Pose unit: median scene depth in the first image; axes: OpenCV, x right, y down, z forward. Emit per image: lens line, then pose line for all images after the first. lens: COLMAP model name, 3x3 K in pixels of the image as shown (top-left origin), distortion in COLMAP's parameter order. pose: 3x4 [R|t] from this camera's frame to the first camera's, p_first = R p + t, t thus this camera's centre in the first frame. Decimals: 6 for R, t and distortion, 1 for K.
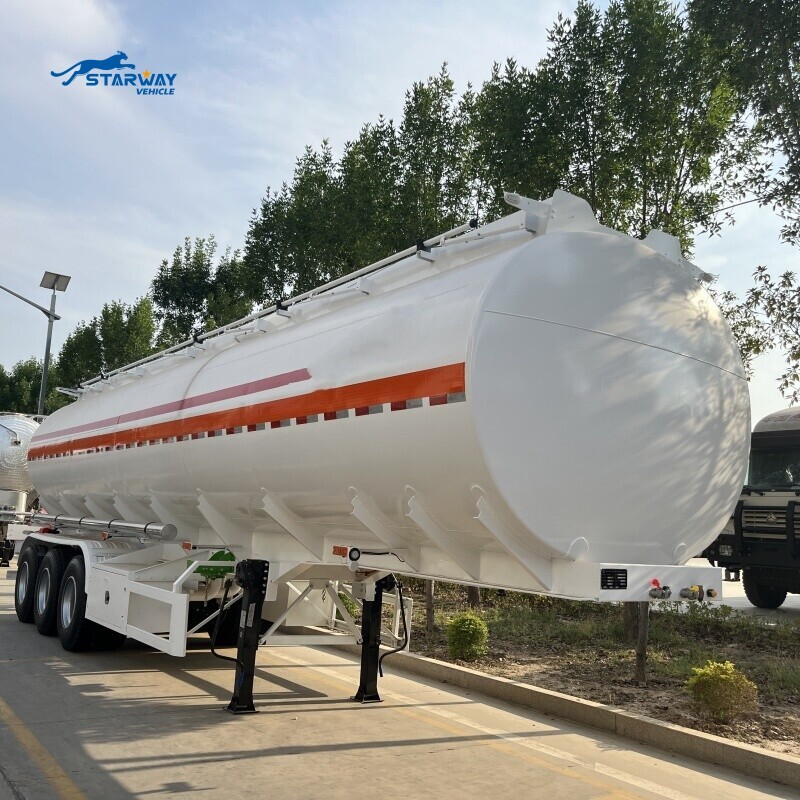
lens RADIAL K [[810.4, 0, 400.0], [0, 810.4, 400.0], [0, 0, 1]] dist [0.034535, 0.005465]
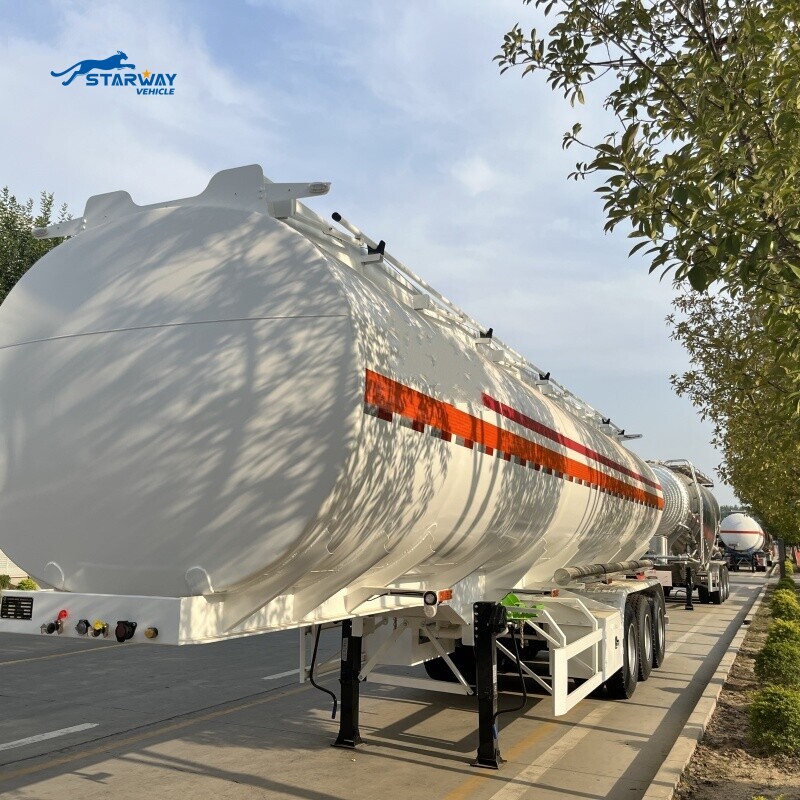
lens RADIAL K [[810.4, 0, 400.0], [0, 810.4, 400.0], [0, 0, 1]] dist [0.034535, 0.005465]
pose [[0.492861, -0.198187, -0.847236, 1.086411], [0.148401, 0.978594, -0.142586, 0.157990], [0.857359, -0.055456, 0.511722, 0.771186]]
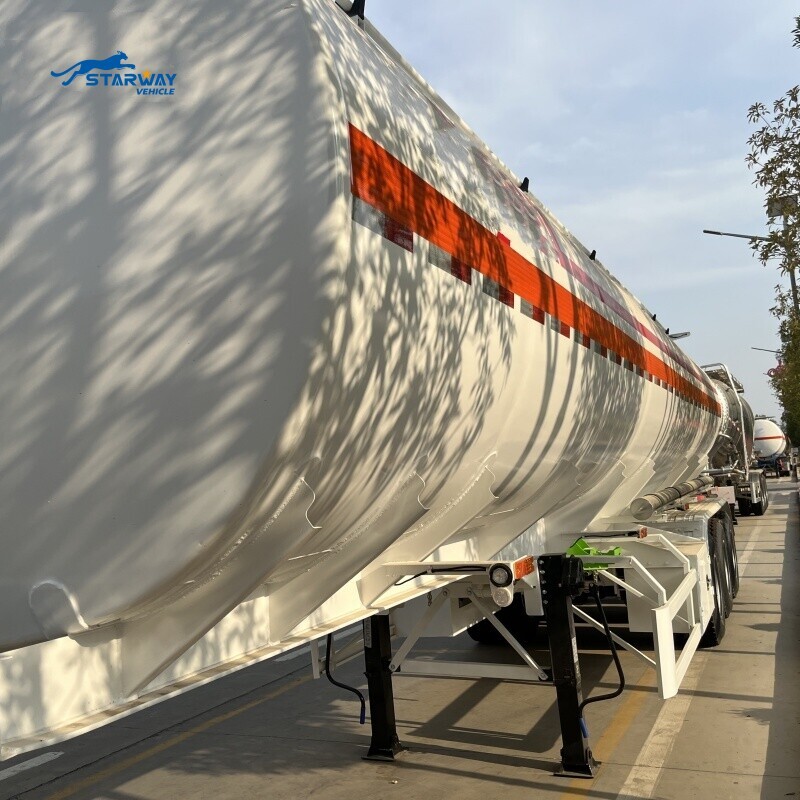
lens RADIAL K [[809.9, 0, 401.5], [0, 809.9, 406.7], [0, 0, 1]] dist [0.037617, -0.025647]
pose [[0.474122, -0.179032, -0.862065, 0.742087], [0.244706, 0.967327, -0.066309, 0.161900], [0.845771, -0.179514, 0.502441, 0.946394]]
